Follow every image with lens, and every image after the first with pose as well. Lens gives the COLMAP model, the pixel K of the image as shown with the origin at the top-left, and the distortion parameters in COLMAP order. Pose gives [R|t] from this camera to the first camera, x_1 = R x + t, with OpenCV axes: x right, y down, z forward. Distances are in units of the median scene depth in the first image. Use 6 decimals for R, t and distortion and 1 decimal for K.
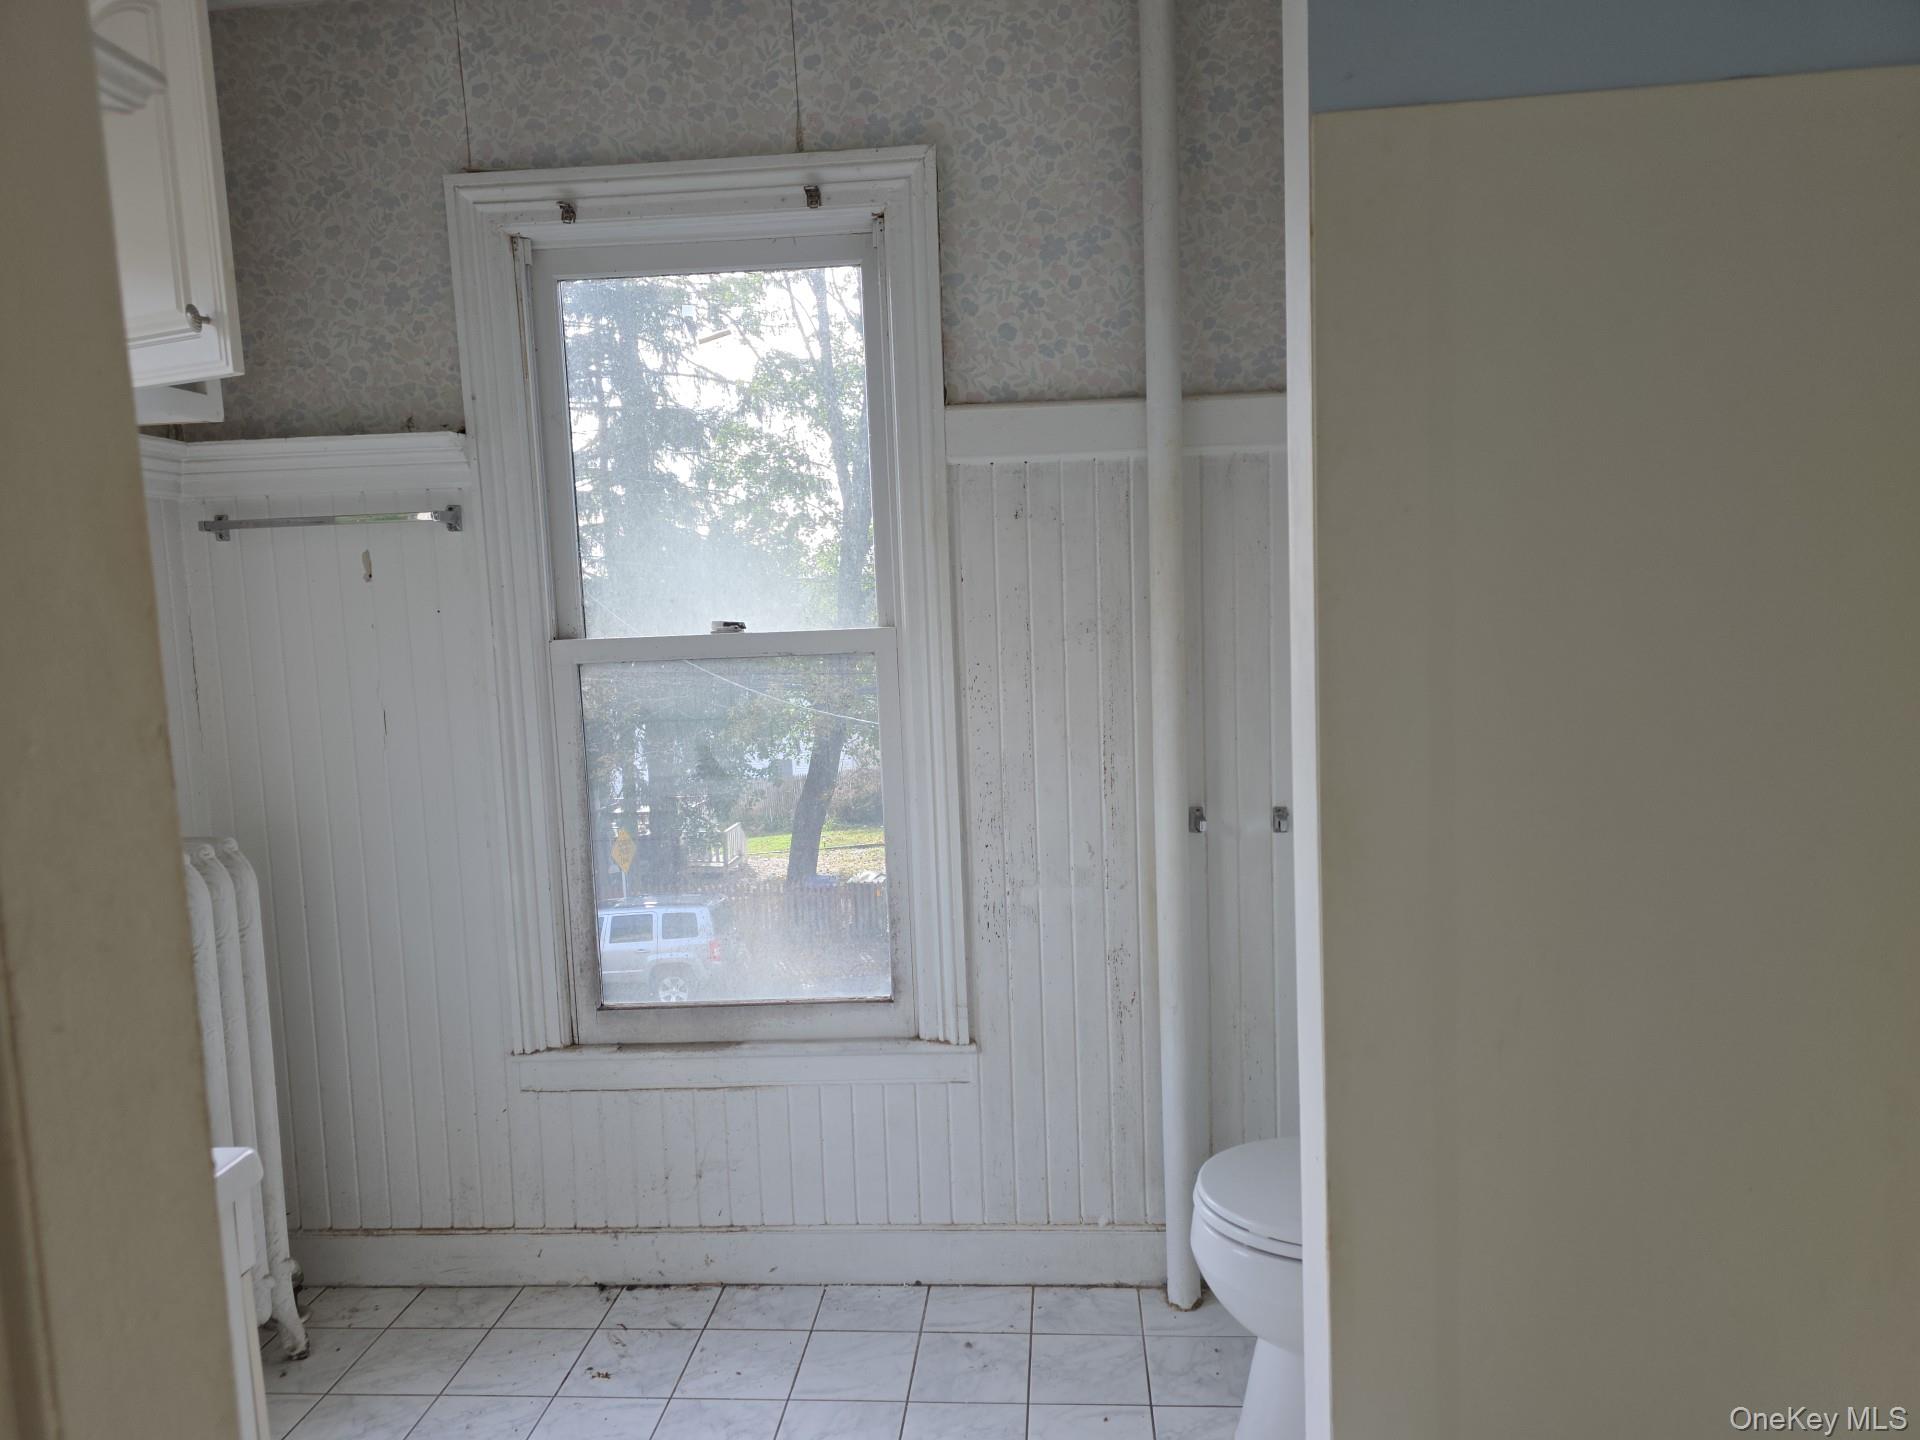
lens RADIAL K [[1267.5, 0, 957.6], [0, 1267.5, 729.4], [0, 0, 1]] dist [0.097937, -0.098201]
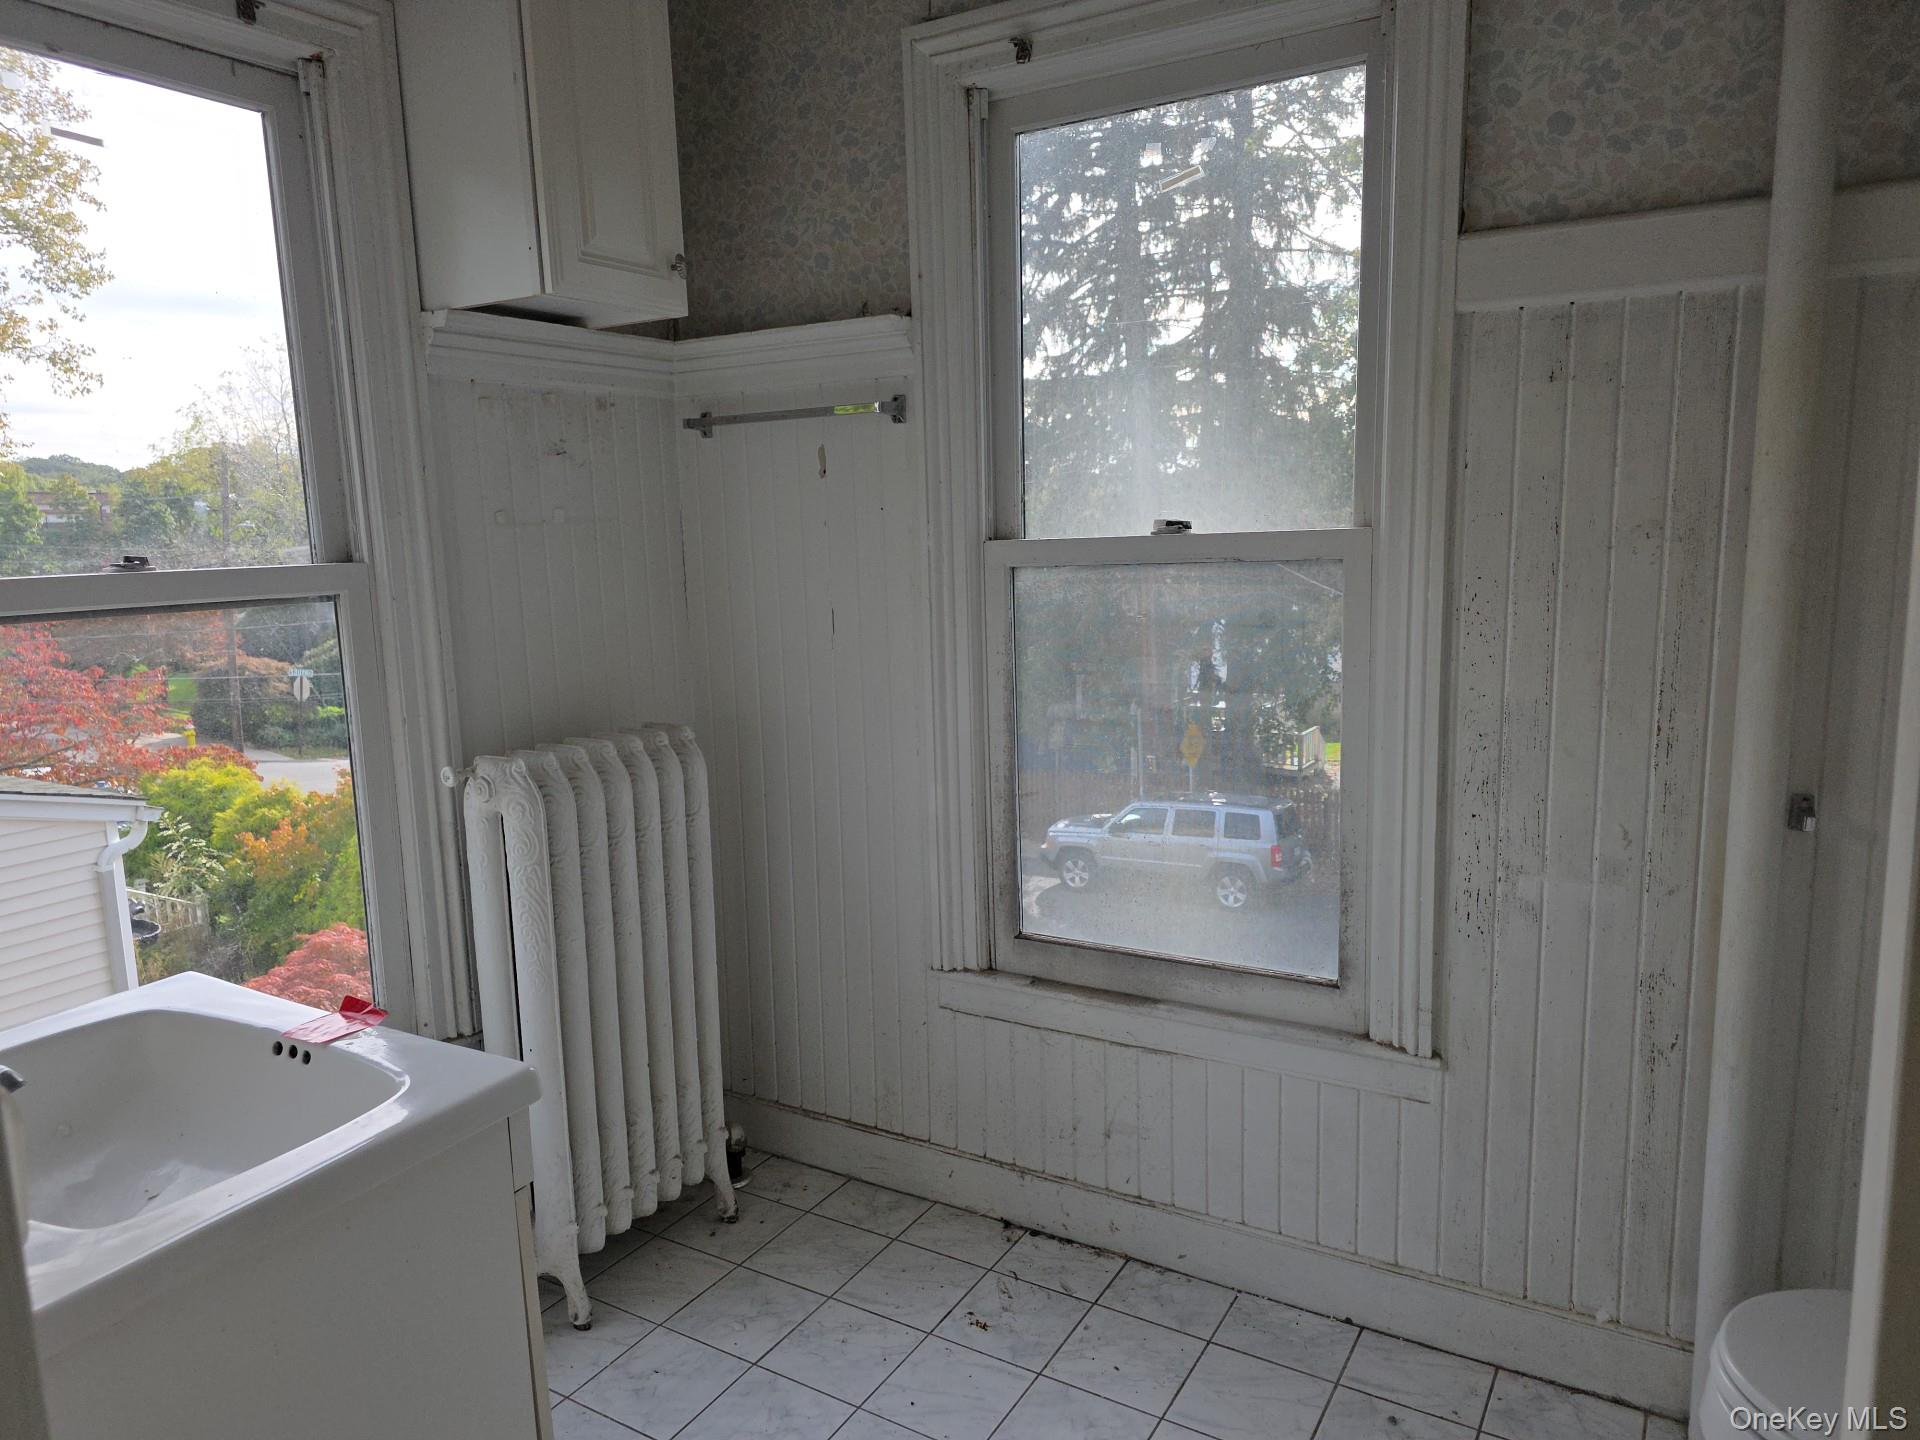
lens RADIAL K [[1270.4, 0, 966.9], [0, 1270.4, 720.0], [0, 0, 1]] dist [0.062484, -0.050531]
pose [[0.895089, 0.080629, -0.438536, 0.084379], [-0.046834, 0.995075, 0.087362, -0.019908], [0.443421, -0.057659, 0.894457, 0.165993]]
